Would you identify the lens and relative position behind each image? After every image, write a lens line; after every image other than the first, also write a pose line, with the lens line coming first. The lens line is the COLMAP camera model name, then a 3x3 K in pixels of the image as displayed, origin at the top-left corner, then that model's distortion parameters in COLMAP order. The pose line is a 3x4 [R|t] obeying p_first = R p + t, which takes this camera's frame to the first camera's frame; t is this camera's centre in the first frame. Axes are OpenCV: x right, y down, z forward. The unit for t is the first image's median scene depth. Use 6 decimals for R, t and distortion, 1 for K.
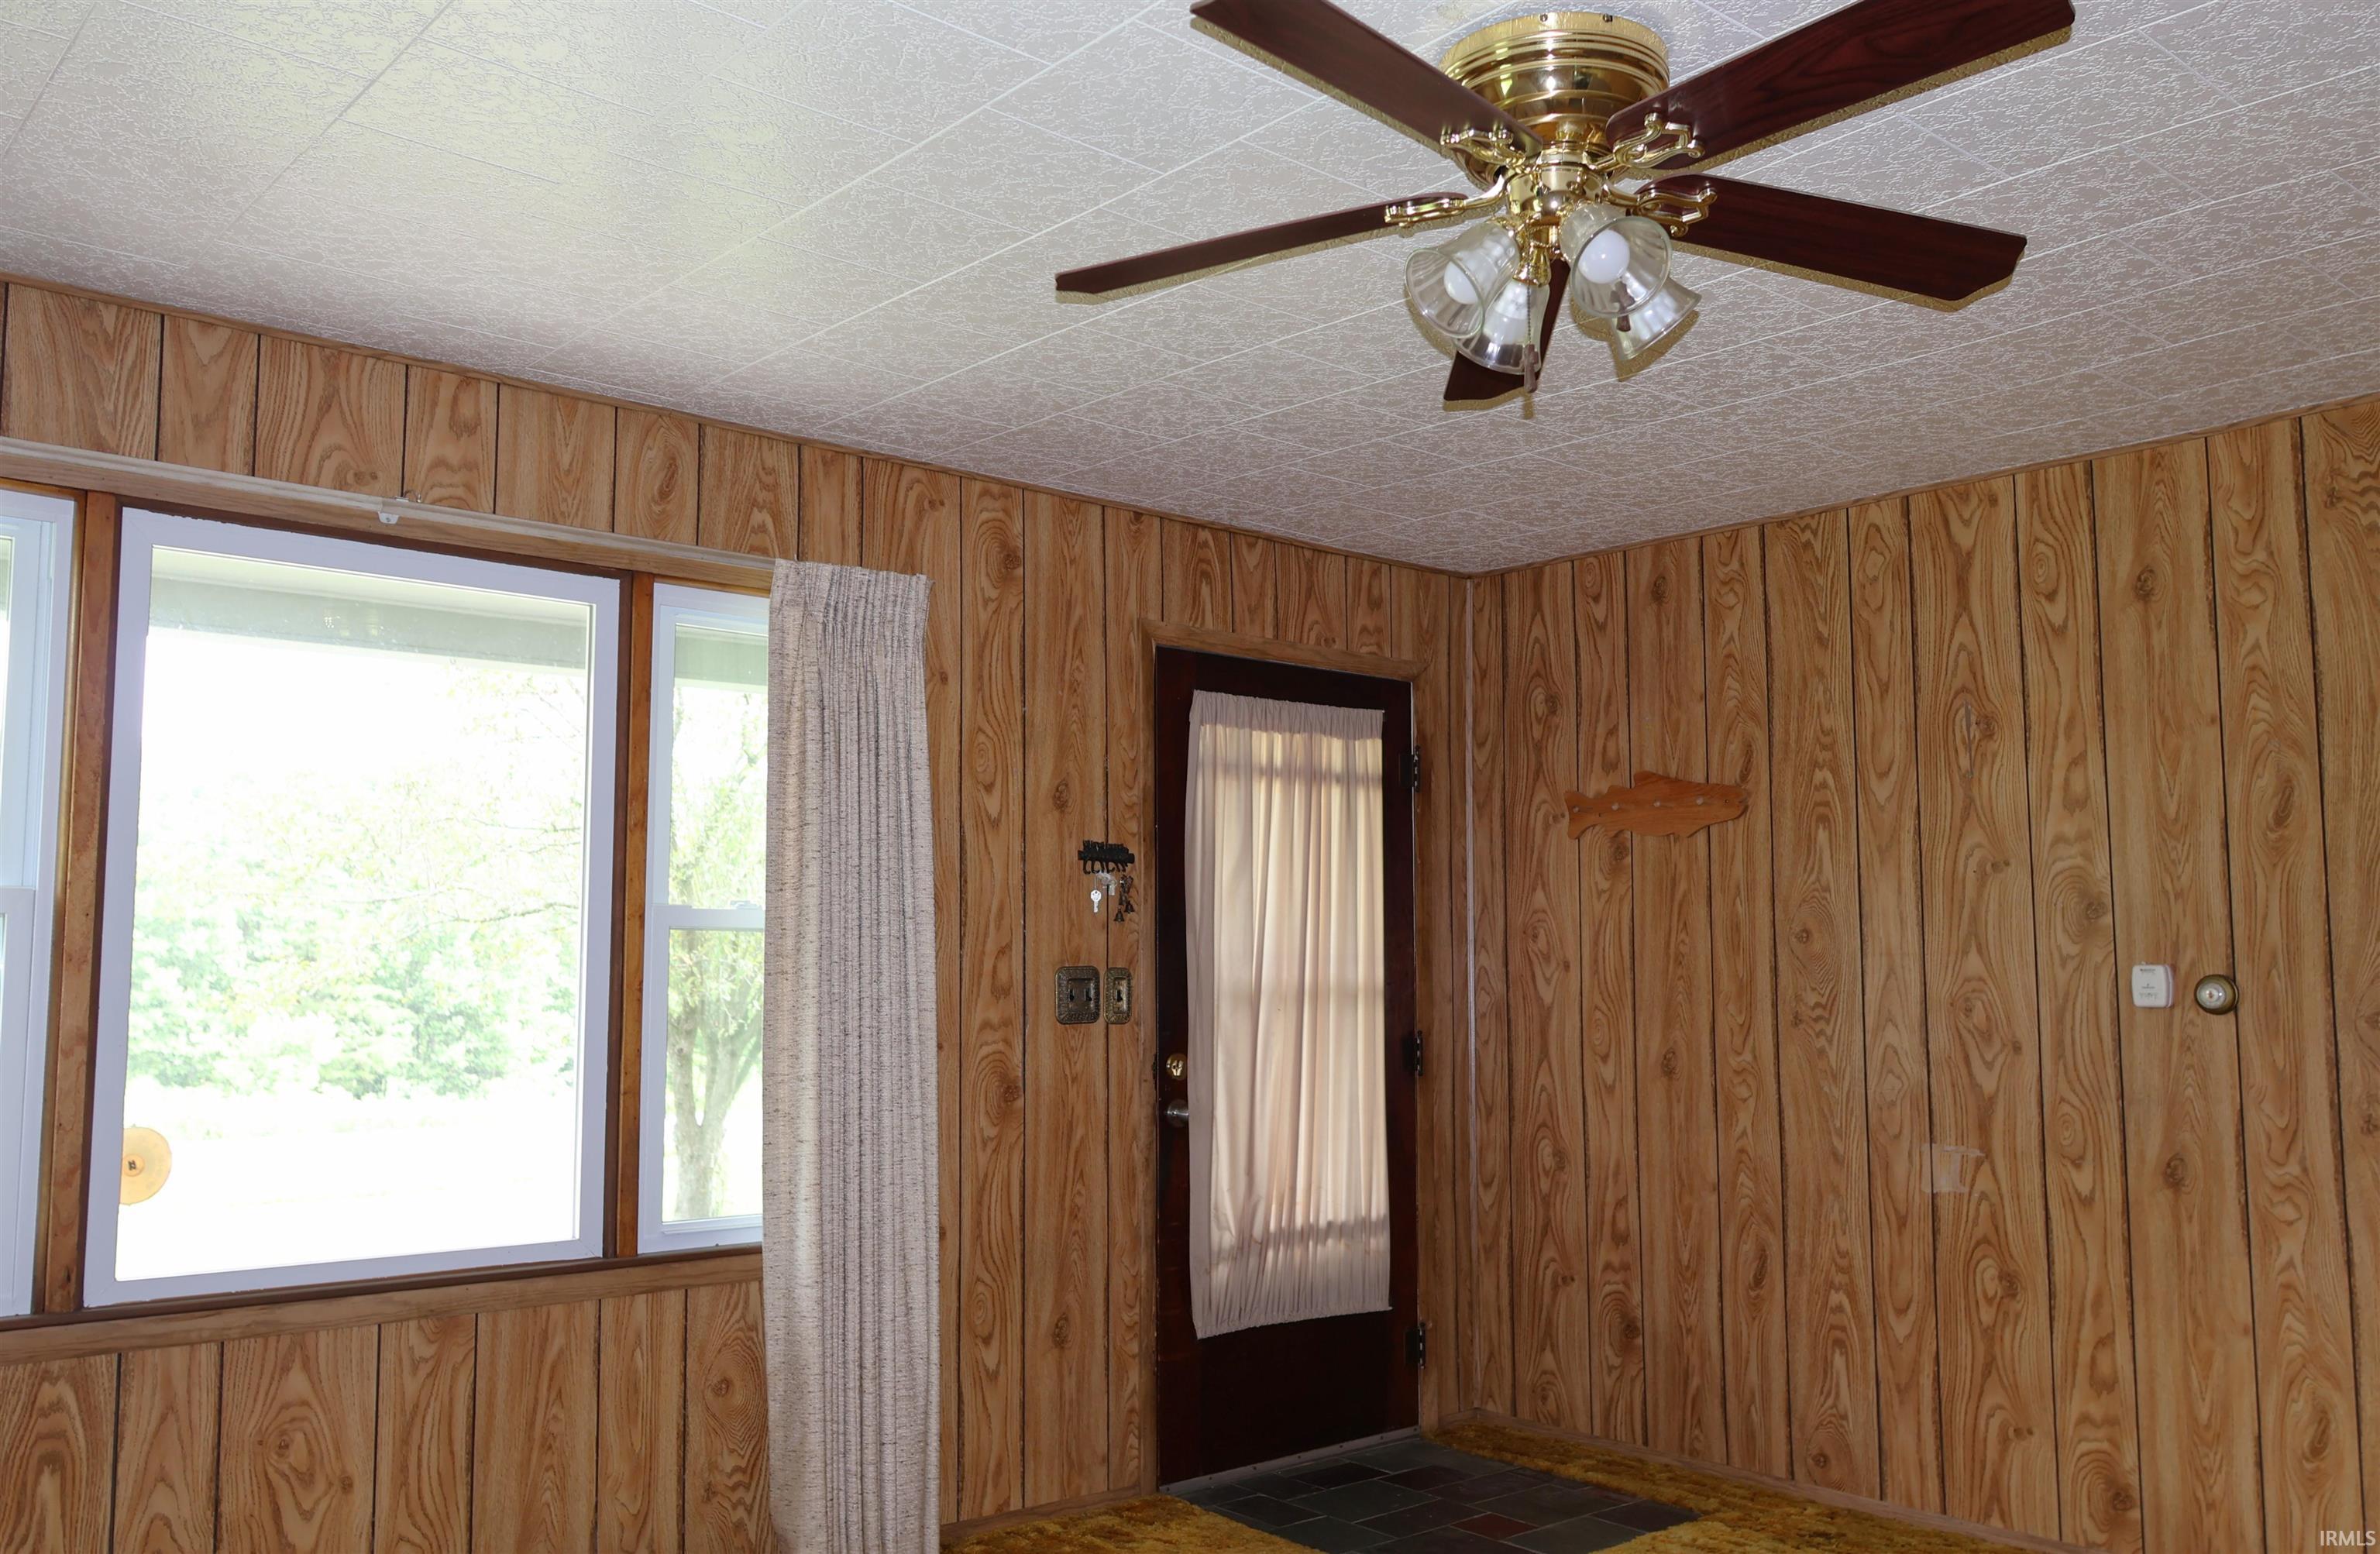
lens RADIAL K [[1874.0, 0, 1190.0], [0, 1874.0, 777.0], [0, 0, 1]] dist [-0.013712, 0.003878]
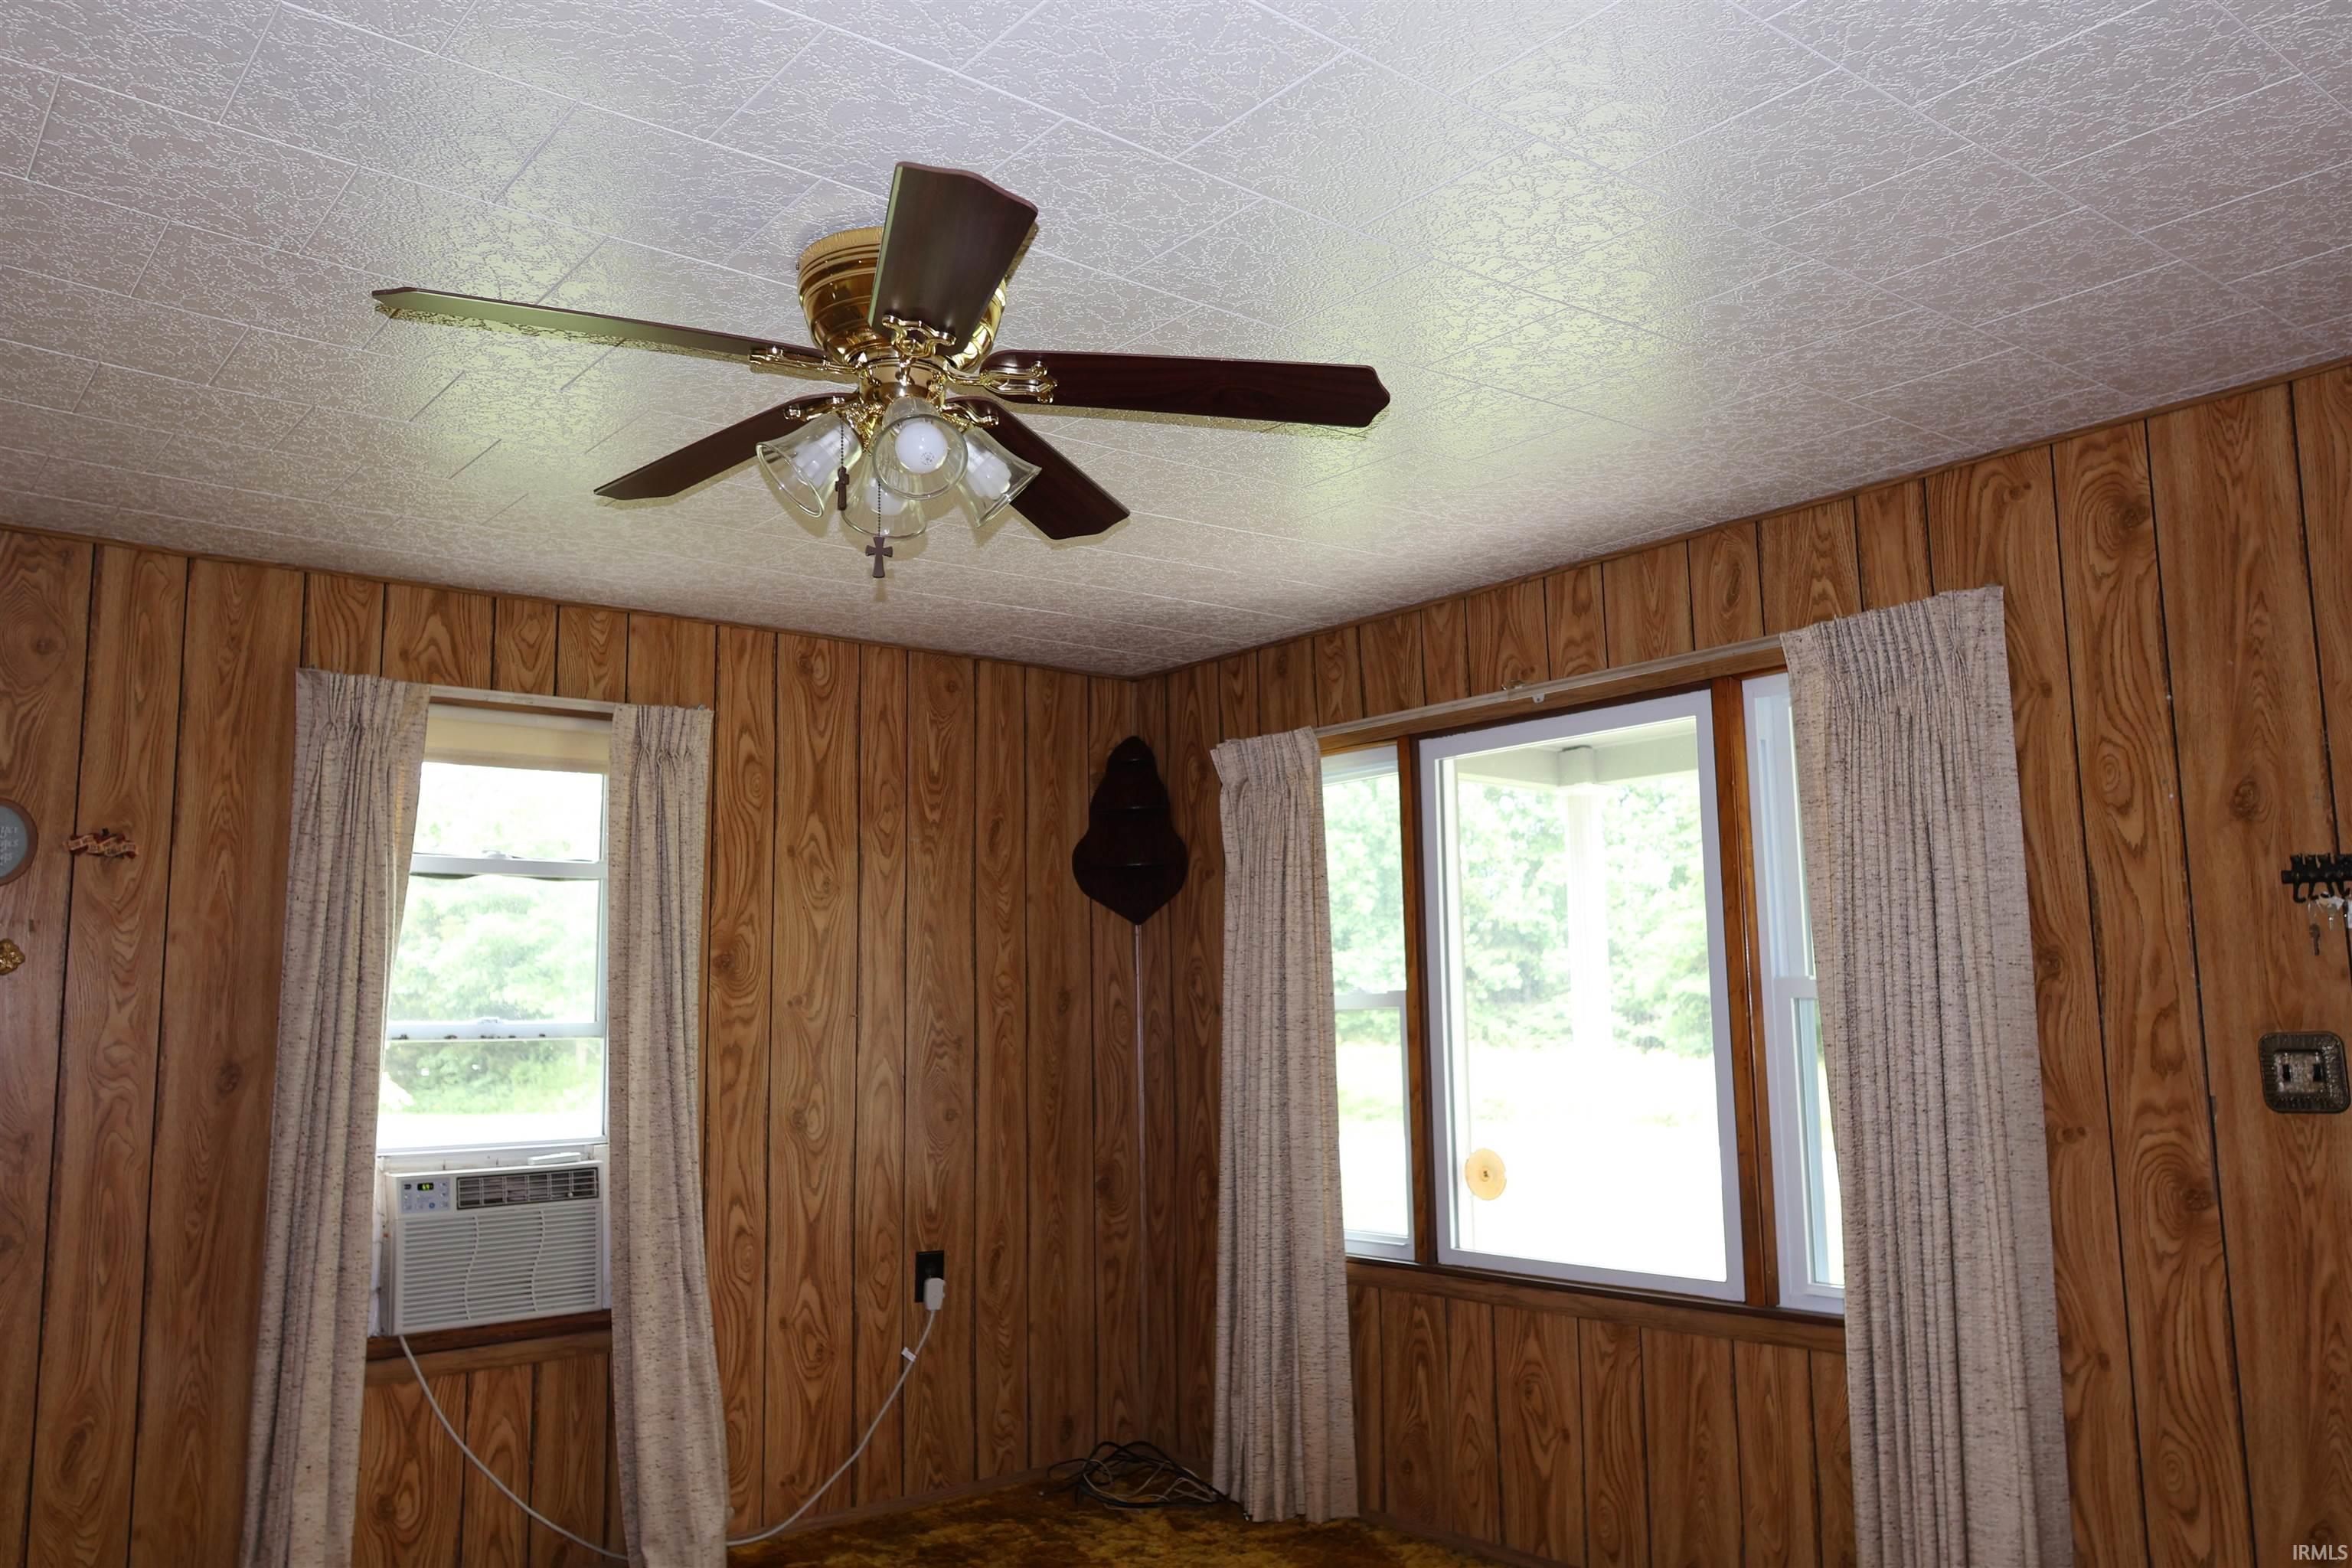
lens RADIAL K [[1774.7, 0, 1176.0], [0, 1774.7, 784.0], [0, 0, 1]] dist [0.011651, -0.005365]
pose [[-0.029297, -0.137432, -0.990078, 0.732214], [0.118242, 0.983072, -0.139959, 0.059797], [0.992553, -0.121169, -0.012551, 0.677917]]
